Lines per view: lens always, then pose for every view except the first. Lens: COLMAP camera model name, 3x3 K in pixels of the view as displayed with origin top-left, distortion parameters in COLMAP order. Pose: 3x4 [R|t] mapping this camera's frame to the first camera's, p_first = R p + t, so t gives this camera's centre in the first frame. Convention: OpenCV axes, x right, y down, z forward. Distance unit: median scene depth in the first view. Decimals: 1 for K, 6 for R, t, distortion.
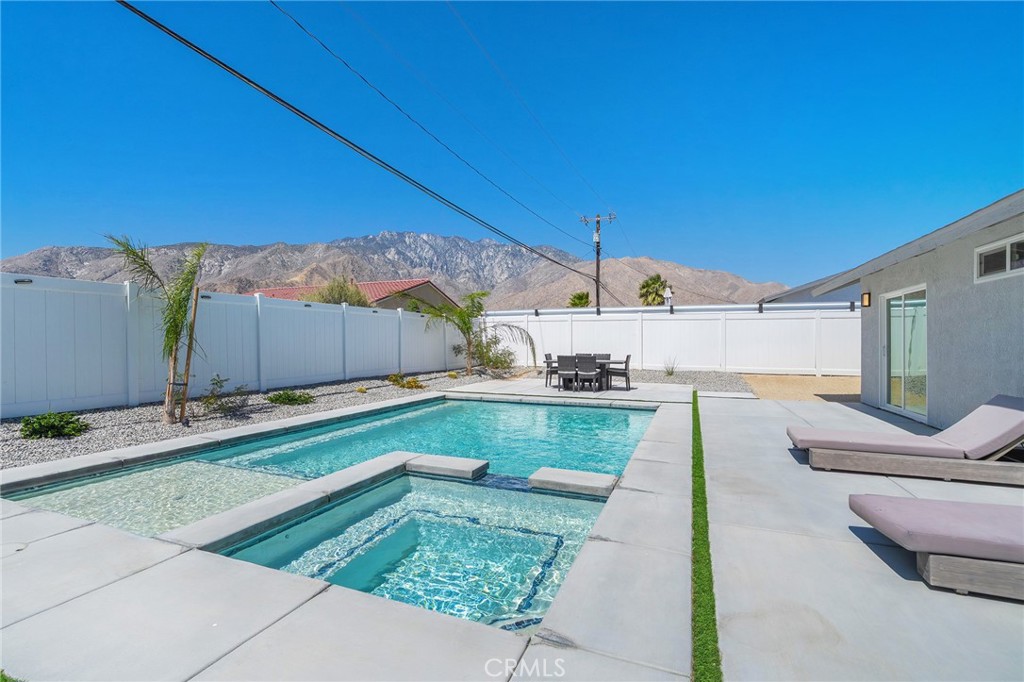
lens RADIAL K [[452.7, 0, 508.0], [0, 452.7, 342.8], [0, 0, 1]] dist [-0.003613, 0.001204]
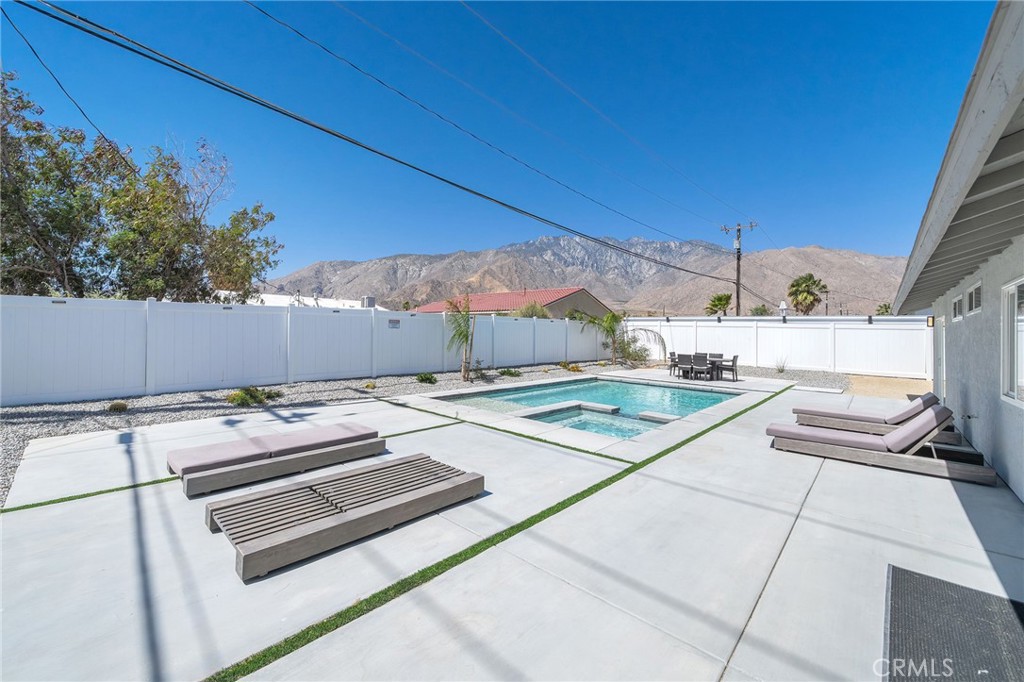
lens RADIAL K [[408.7, 0, 497.6], [0, 408.7, 324.8], [0, 0, 1]] dist [-0.000375, 0.000111]
pose [[0.932309, 0.013595, -0.361407, 0.038659], [-0.020390, 0.999680, -0.014994, -0.027886], [0.361087, 0.021348, 0.932288, -0.347655]]
